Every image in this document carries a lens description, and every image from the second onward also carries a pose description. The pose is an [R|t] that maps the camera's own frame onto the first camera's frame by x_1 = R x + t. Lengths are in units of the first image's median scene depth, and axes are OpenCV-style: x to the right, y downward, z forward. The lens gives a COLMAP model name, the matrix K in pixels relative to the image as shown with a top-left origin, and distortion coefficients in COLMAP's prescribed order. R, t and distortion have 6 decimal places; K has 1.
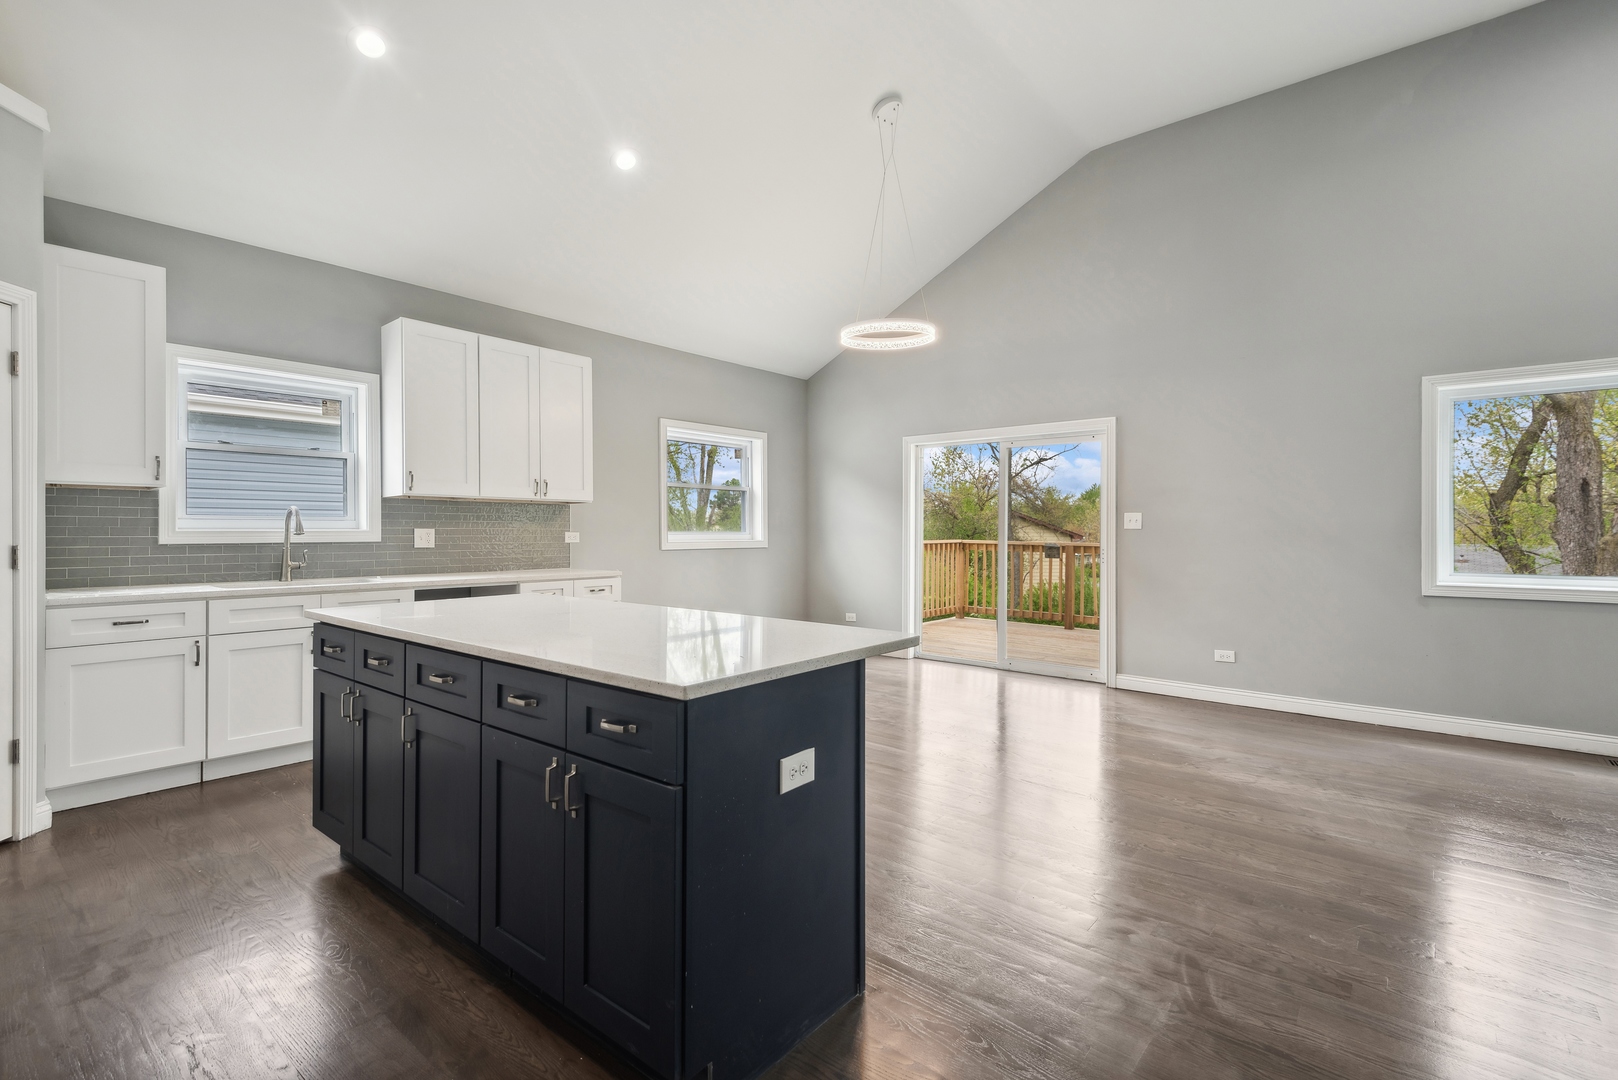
lens RADIAL K [[748.2, 0, 802.9], [0, 748.2, 520.3], [0, 0, 1]] dist [0.025384, -0.000388]
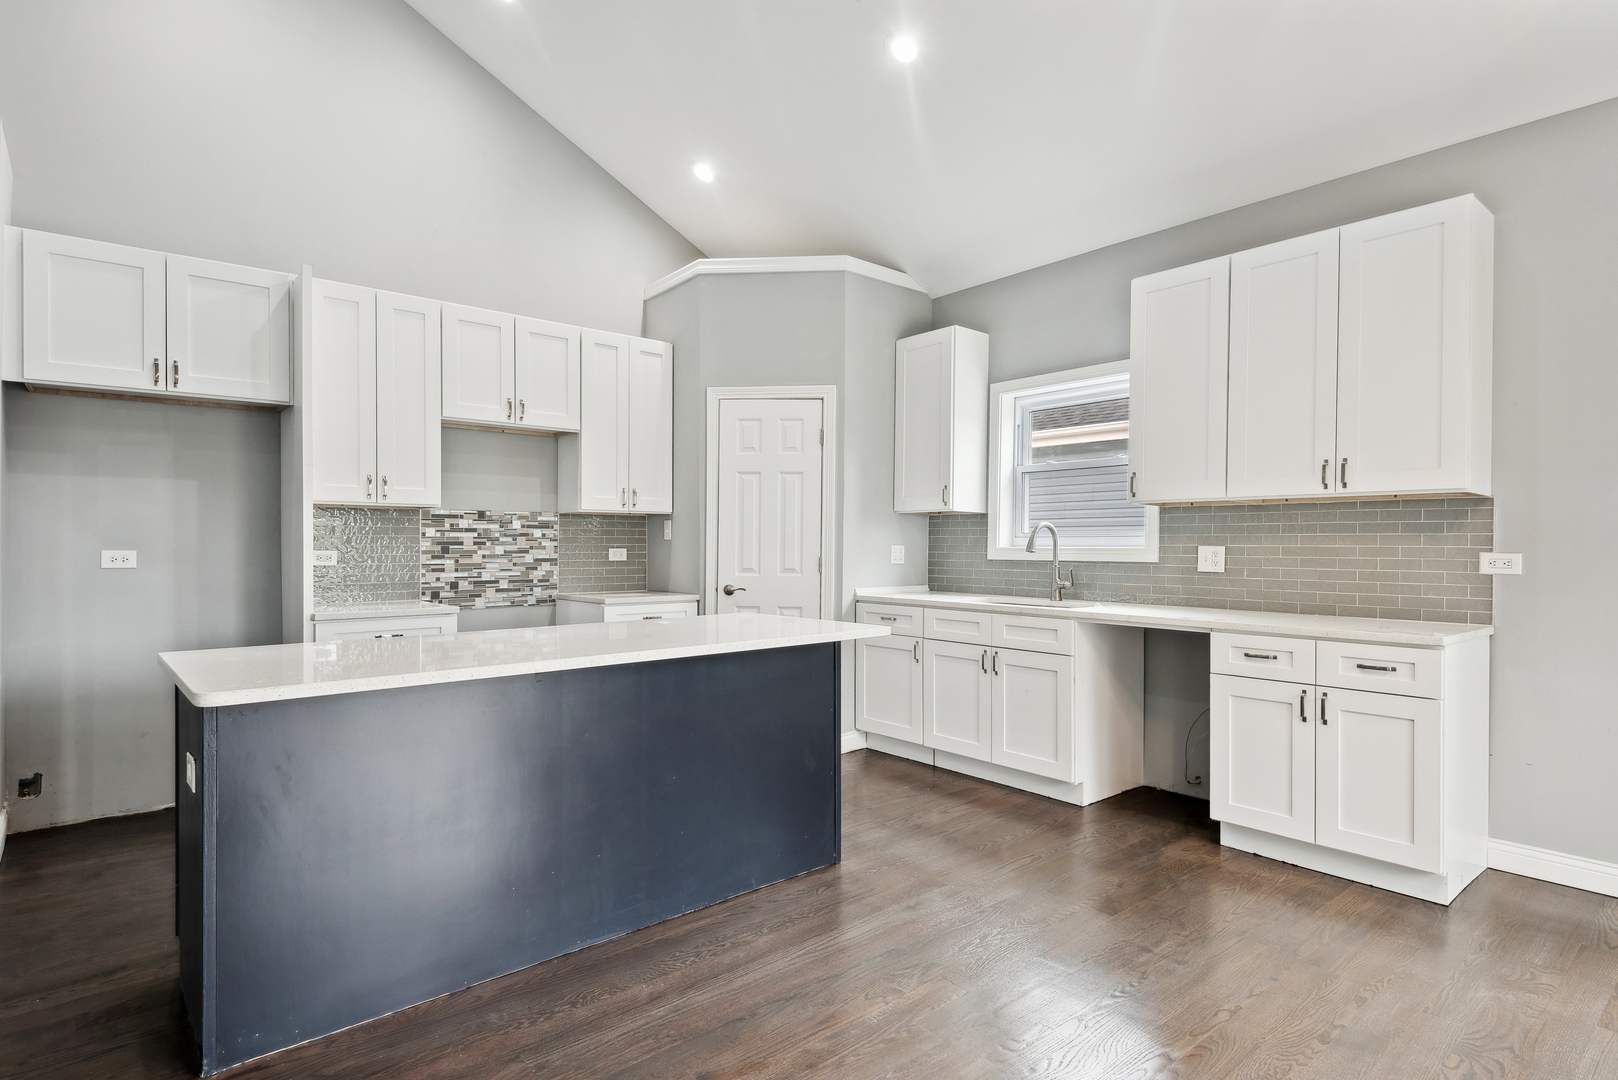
lens RADIAL K [[838.6, 0, 809.0], [0, 838.6, 540.0], [0, 0, 1]] dist [-0.000592, -0.000588]
pose [[-0.184388, -0.008673, -0.982815, 0.416798], [0.010600, 0.999885, -0.010813, 0.011553], [0.982796, -0.012412, -0.184275, 0.877618]]
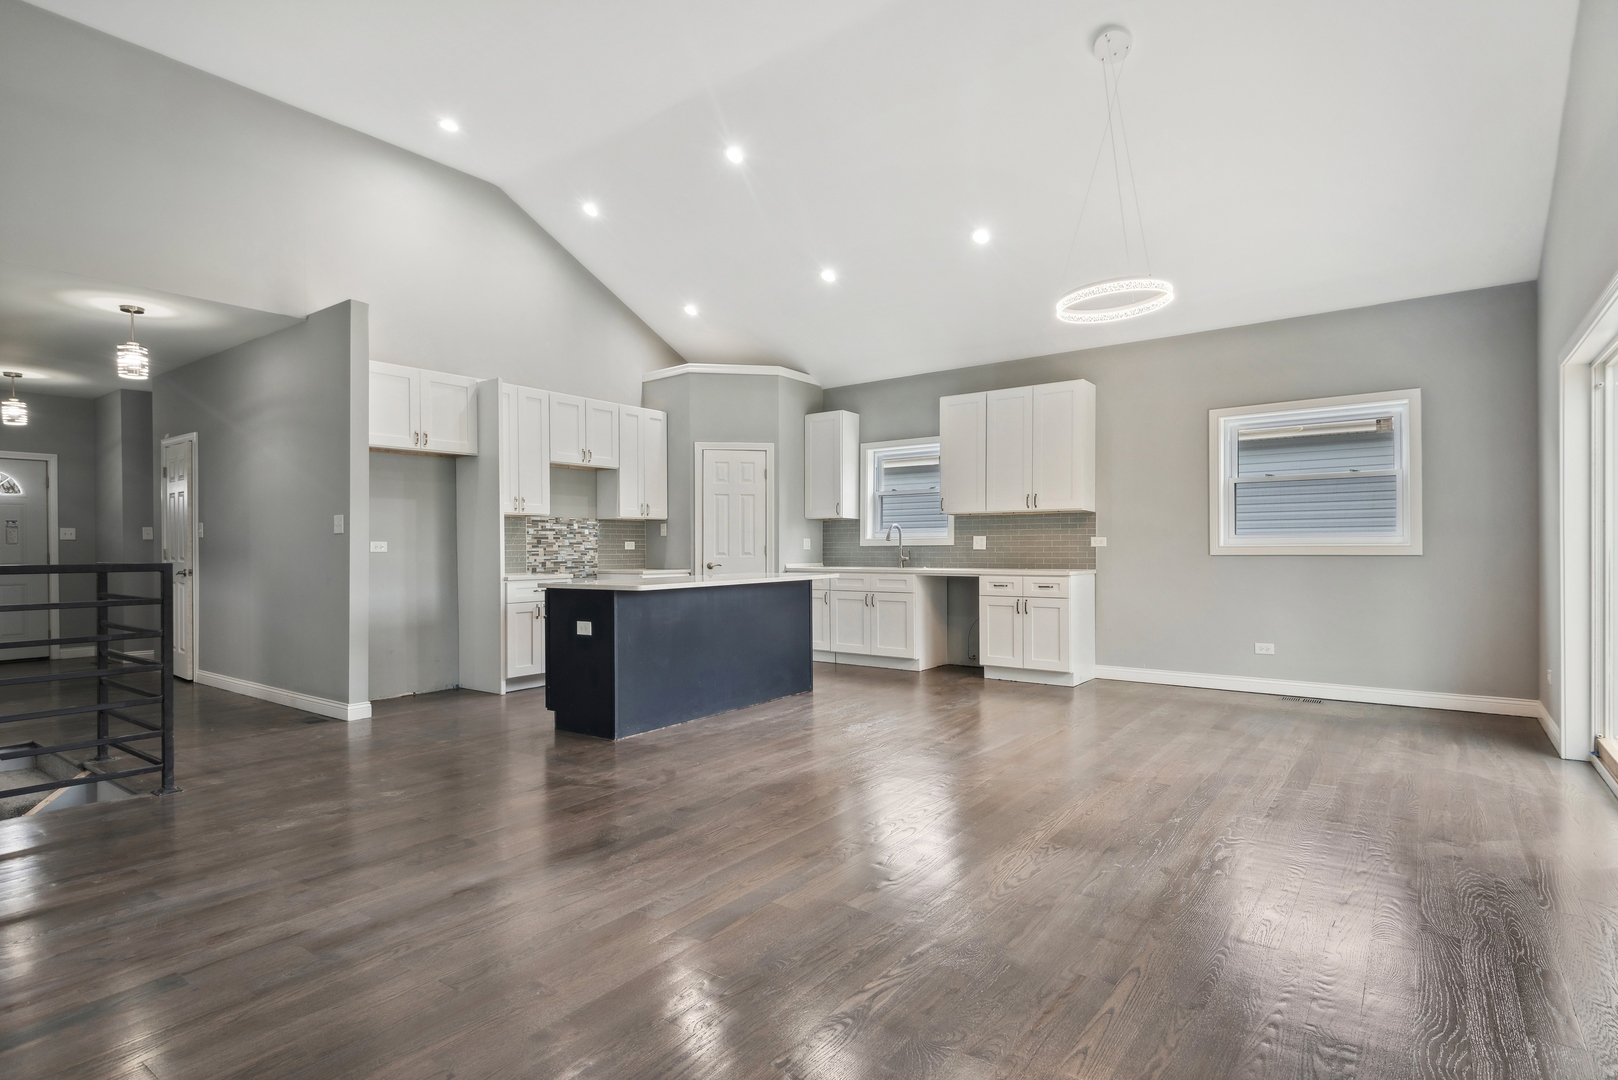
lens RADIAL K [[833.6, 0, 809.0], [0, 833.6, 540.0], [0, 0, 1]] dist [0.000374, -0.000068]
pose [[0.053231, -0.014256, -0.998480, 1.198671], [0.020198, 0.999709, -0.013197, 0.037560], [0.998378, -0.019465, 0.053504, 0.680079]]
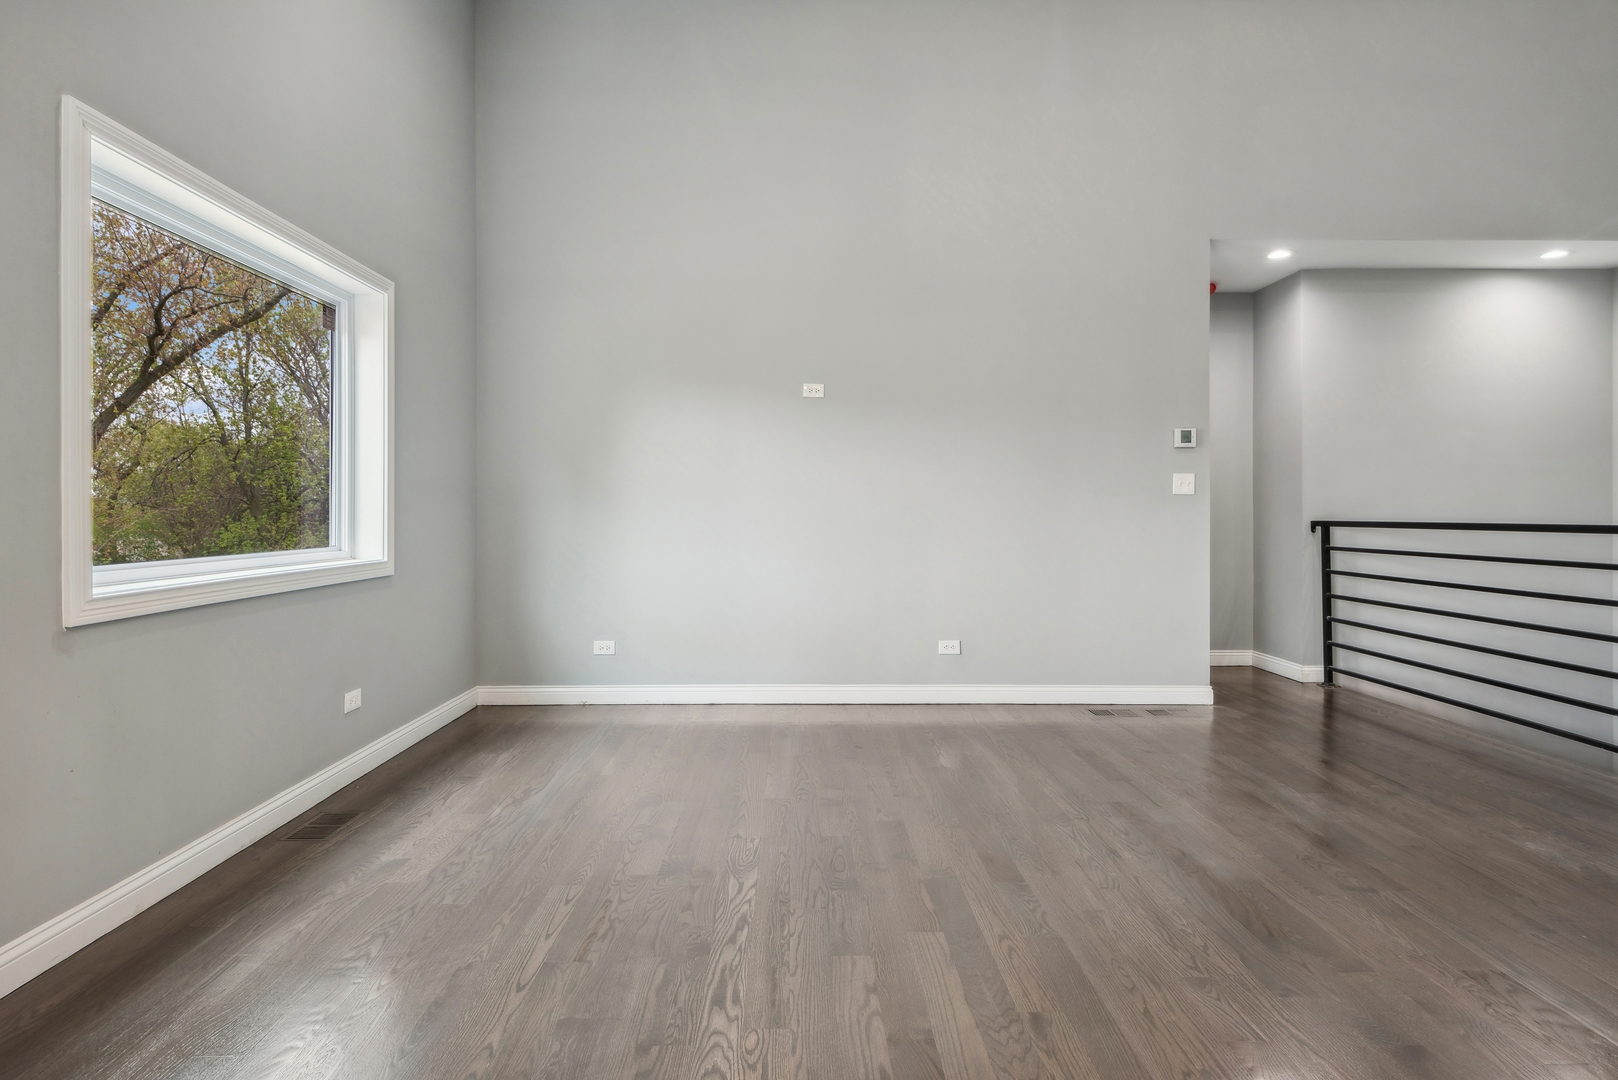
lens RADIAL K [[809.4, 0, 807.3], [0, 809.4, 508.0], [0, 0, 1]] dist [0.019674, 0.000024]
pose [[-0.657261, -0.004835, 0.753647, 0.238393], [-0.013721, 0.999890, -0.005551, 0.033924], [-0.753538, -0.013990, -0.657256, 1.089442]]
